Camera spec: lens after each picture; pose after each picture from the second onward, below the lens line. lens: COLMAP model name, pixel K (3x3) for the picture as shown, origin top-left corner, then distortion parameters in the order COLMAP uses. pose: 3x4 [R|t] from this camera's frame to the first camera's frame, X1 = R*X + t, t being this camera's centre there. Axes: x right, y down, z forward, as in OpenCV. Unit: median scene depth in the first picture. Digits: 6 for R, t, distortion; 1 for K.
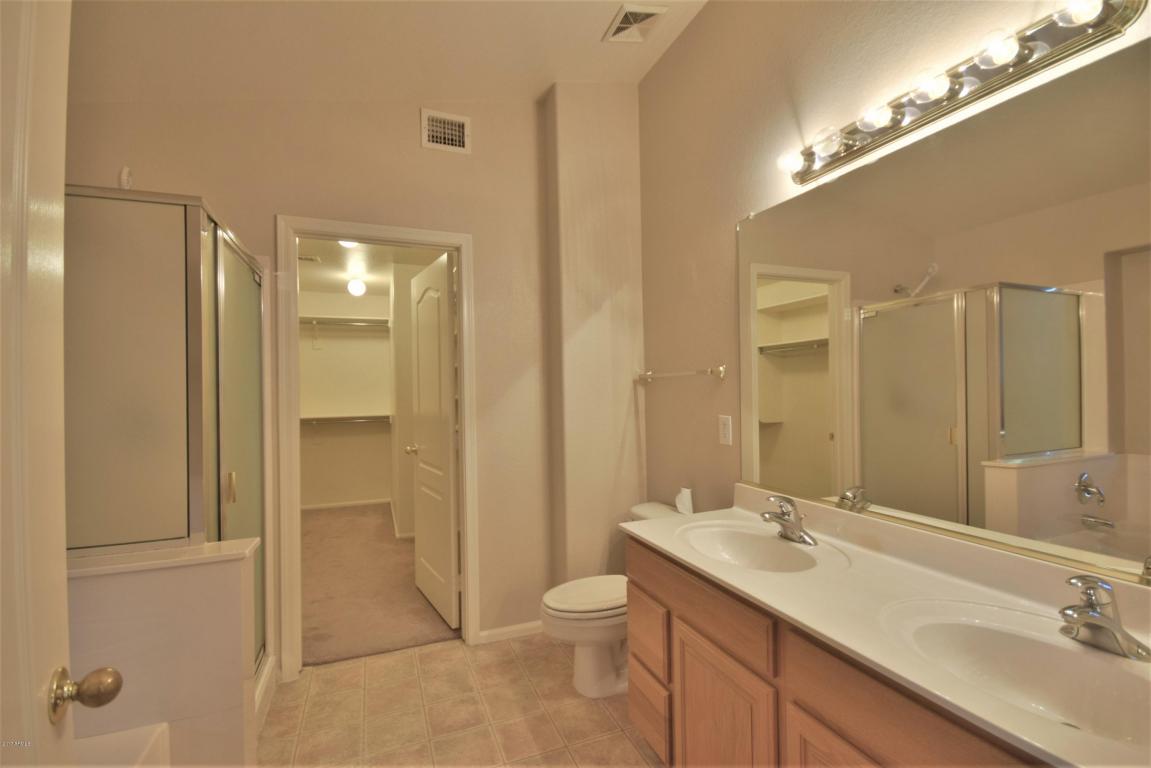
lens RADIAL K [[505.1, 0, 574.4], [0, 505.1, 383.7], [0, 0, 1]] dist [0.004387, -0.007120]
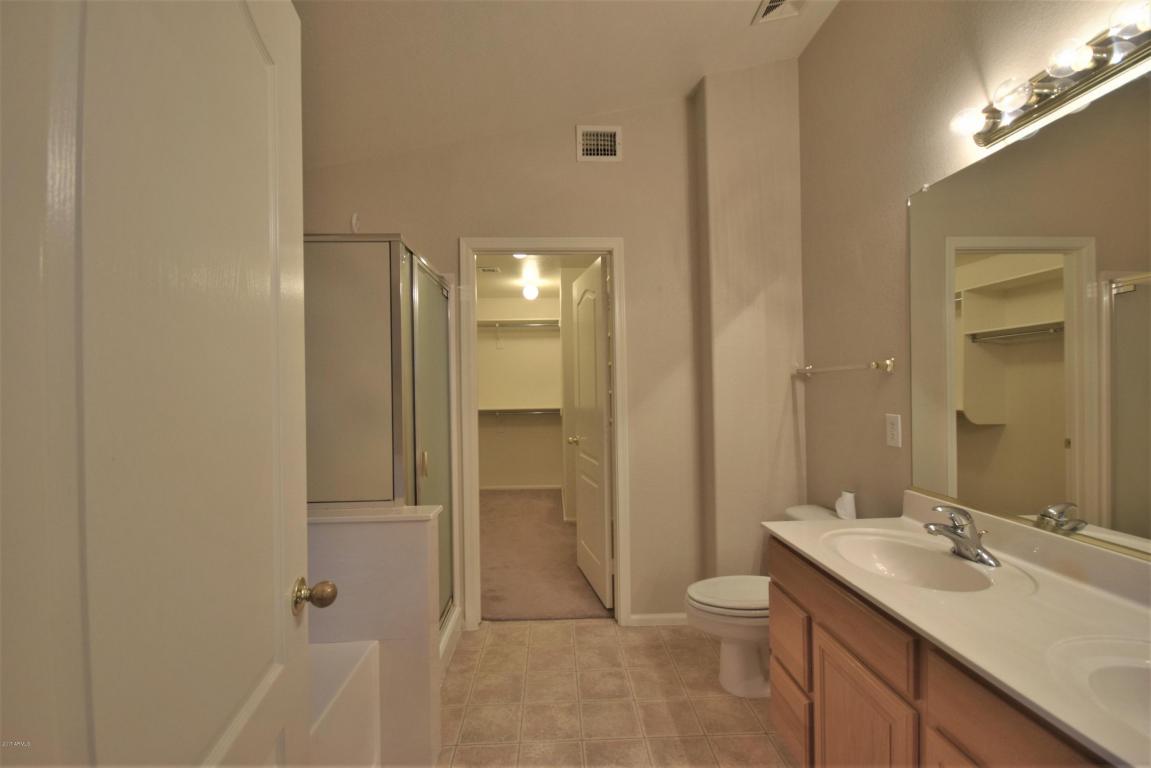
lens RADIAL K [[505.1, 0, 573.6], [0, 505.1, 383.8], [0, 0, 1]] dist [0.004387, -0.007120]
pose [[0.943207, -0.000426, -0.332205, 0.050663], [0.004200, 0.999935, 0.010641, -0.002659], [0.332179, -0.011432, 0.943147, -0.029813]]
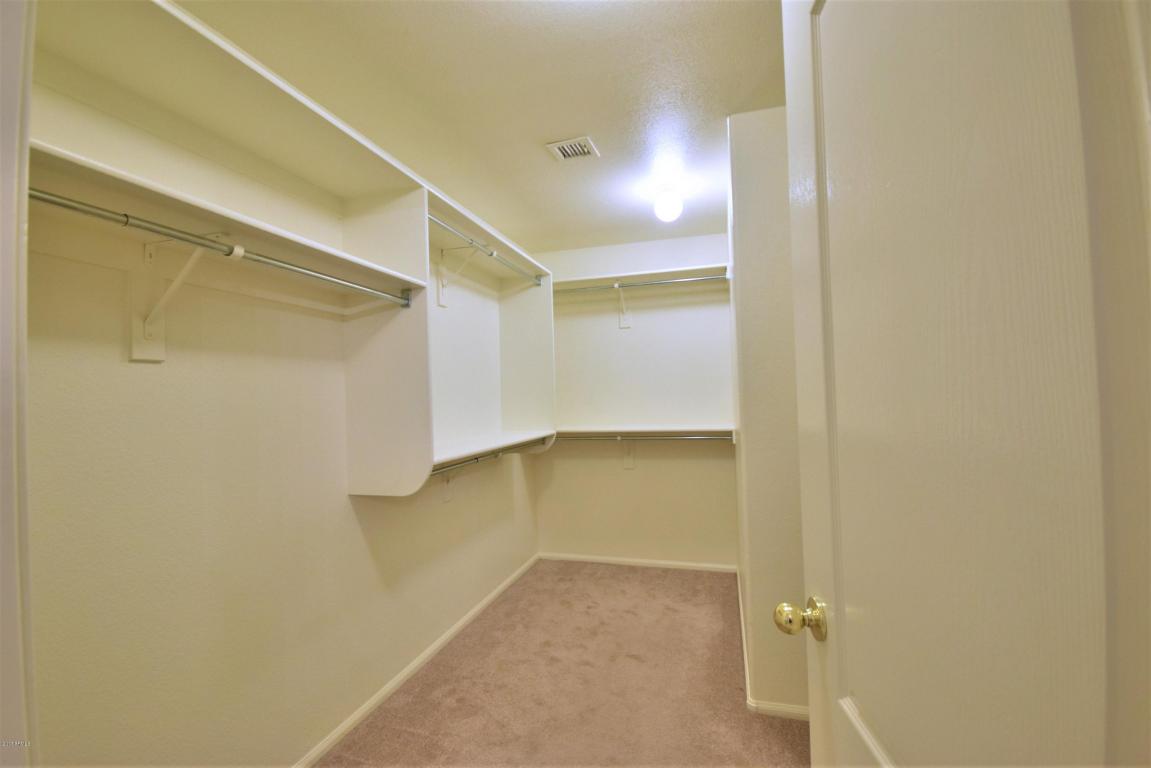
lens RADIAL K [[505.1, 0, 574.8], [0, 505.1, 380.1], [0, 0, 1]] dist [0.004387, -0.007120]
pose [[0.787500, -0.021681, -0.615934, -0.323215], [0.016150, 0.999764, -0.014543, 0.021722], [0.616103, 0.001505, 0.787664, 0.937903]]
